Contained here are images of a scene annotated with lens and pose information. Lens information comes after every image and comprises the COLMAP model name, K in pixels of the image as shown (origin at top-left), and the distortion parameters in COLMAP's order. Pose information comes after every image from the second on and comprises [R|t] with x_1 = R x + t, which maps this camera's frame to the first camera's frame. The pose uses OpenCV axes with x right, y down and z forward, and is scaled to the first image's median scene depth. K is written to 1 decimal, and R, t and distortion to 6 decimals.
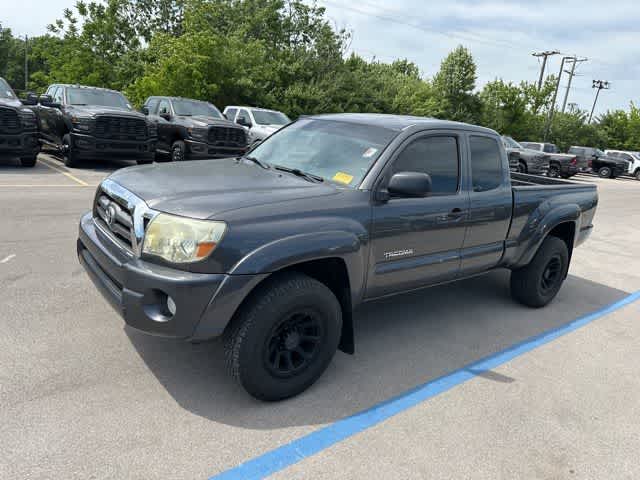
lens RADIAL K [[454.9, 0, 318.3], [0, 454.9, 239.9], [0, 0, 1]] dist [0.034837, -0.038784]
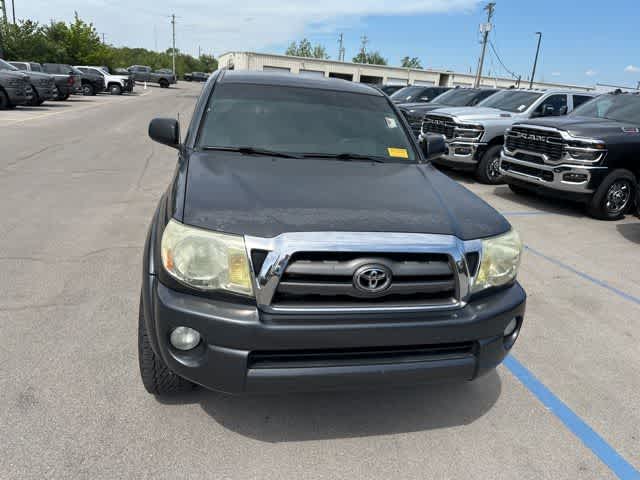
lens RADIAL K [[454.9, 0, 318.3], [0, 454.9, 239.9], [0, 0, 1]] dist [0.034837, -0.038784]
pose [[0.456174, -0.347837, 0.819094, -0.691976], [0.195262, 0.937137, 0.289219, -0.224360], [-0.868204, 0.028004, 0.495417, 0.476976]]
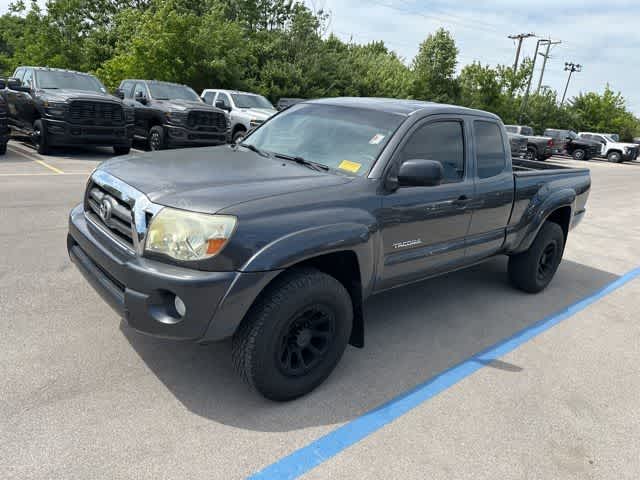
lens RADIAL K [[454.9, 0, 318.3], [0, 454.9, 239.9], [0, 0, 1]] dist [0.034837, -0.038784]
pose [[0.998693, -0.017556, 0.047997, -0.044836], [0.015918, 0.999285, 0.034283, -0.011206], [-0.048565, -0.033474, 0.998259, 0.030958]]
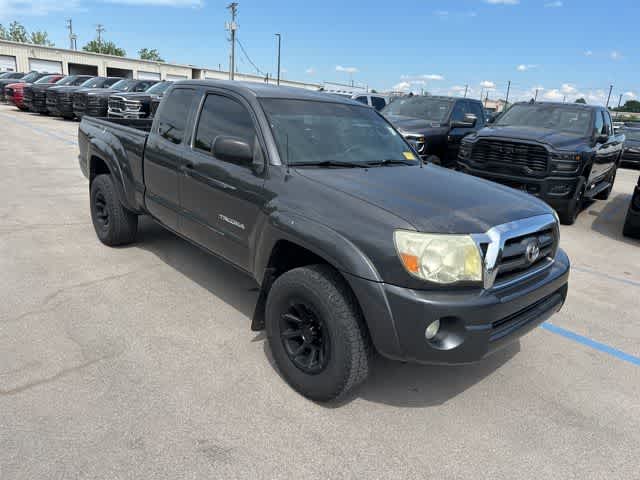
lens RADIAL K [[454.0, 0, 317.7], [0, 454.0, 237.5], [0, 0, 1]] dist [0.037865, -0.036942]
pose [[-0.050846, -0.386340, 0.920954, -0.858300], [0.165055, 0.906215, 0.389270, -0.353948], [-0.984973, 0.171801, 0.017690, 0.926867]]
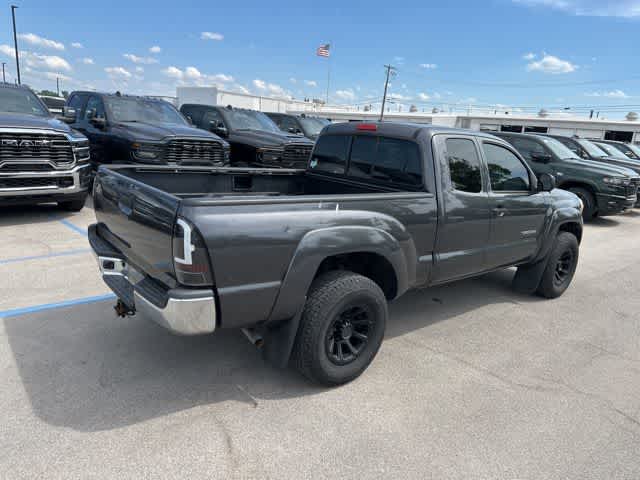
lens RADIAL K [[454.9, 0, 318.3], [0, 454.9, 239.9], [0, 0, 1]] dist [0.034837, -0.038784]
pose [[-0.983170, -0.173912, -0.055955, 0.418573], [-0.179724, 0.865733, 0.467125, -0.513258], [-0.032797, 0.469320, -0.882419, 2.074467]]
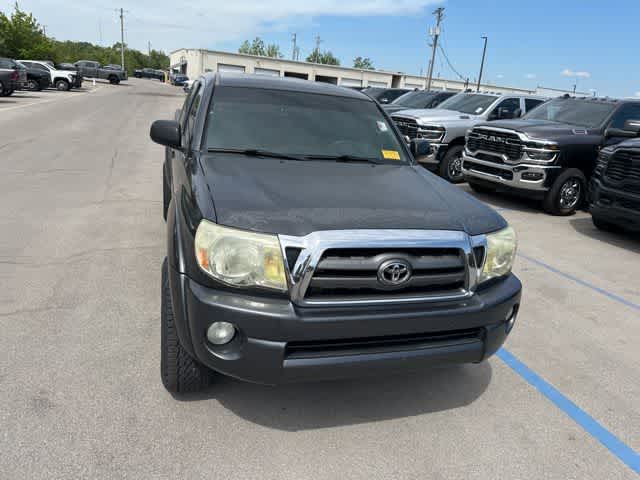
lens RADIAL K [[454.0, 0, 317.7], [0, 454.0, 237.5], [0, 0, 1]] dist [0.037865, -0.036942]
pose [[0.369949, -0.352597, 0.859542, -0.750368], [0.182323, 0.934746, 0.304974, -0.247234], [-0.910986, 0.043889, 0.410095, 0.528155]]
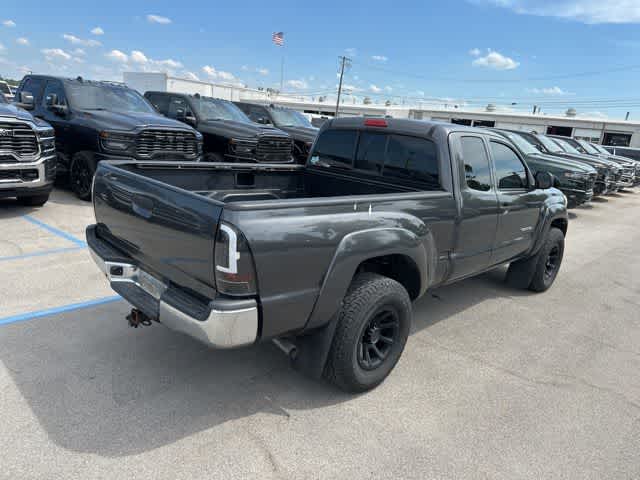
lens RADIAL K [[454.9, 0, 318.3], [0, 454.9, 239.9], [0, 0, 1]] dist [0.034837, -0.038784]
pose [[-0.973266, -0.164422, -0.160373, 0.533009], [-0.221357, 0.857761, 0.463947, -0.490913], [0.061279, 0.487043, -0.871225, 2.037679]]
